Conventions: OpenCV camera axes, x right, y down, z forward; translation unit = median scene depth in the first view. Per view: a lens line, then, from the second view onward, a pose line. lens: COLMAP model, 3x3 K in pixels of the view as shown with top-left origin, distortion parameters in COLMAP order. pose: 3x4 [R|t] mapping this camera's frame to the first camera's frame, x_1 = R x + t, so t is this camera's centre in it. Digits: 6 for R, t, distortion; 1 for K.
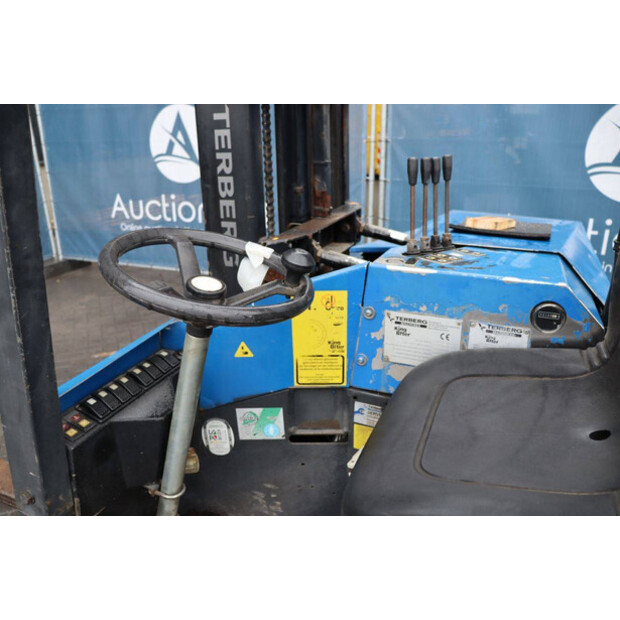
lens RADIAL K [[499.1, 0, 308.6], [0, 499.1, 309.2], [0, 0, 1]] dist [-0.129618, 0.065230]
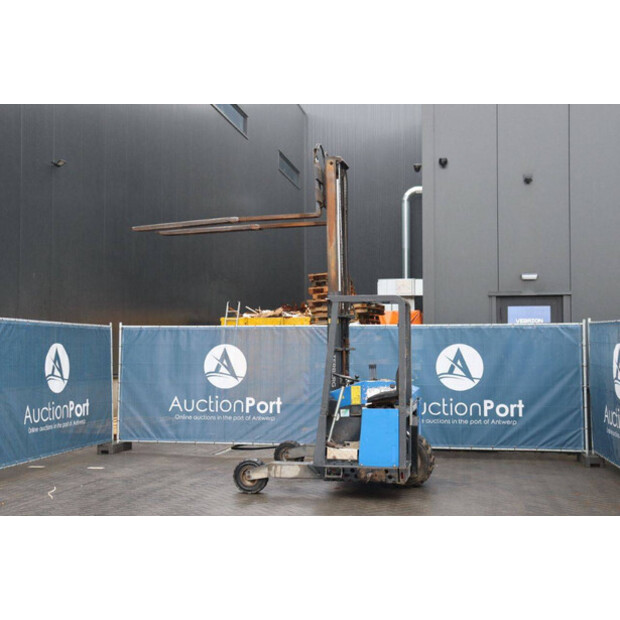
lens RADIAL K [[832.1, 0, 310.2], [0, 832.1, 310.6], [0, 0, 1]] dist [0.038857, 0.000000]
pose [[0.981310, 0.020850, 0.191298, -2.135138], [0.057528, 0.916862, -0.395037, 2.663048], [-0.183631, 0.398659, 0.898527, -7.168303]]
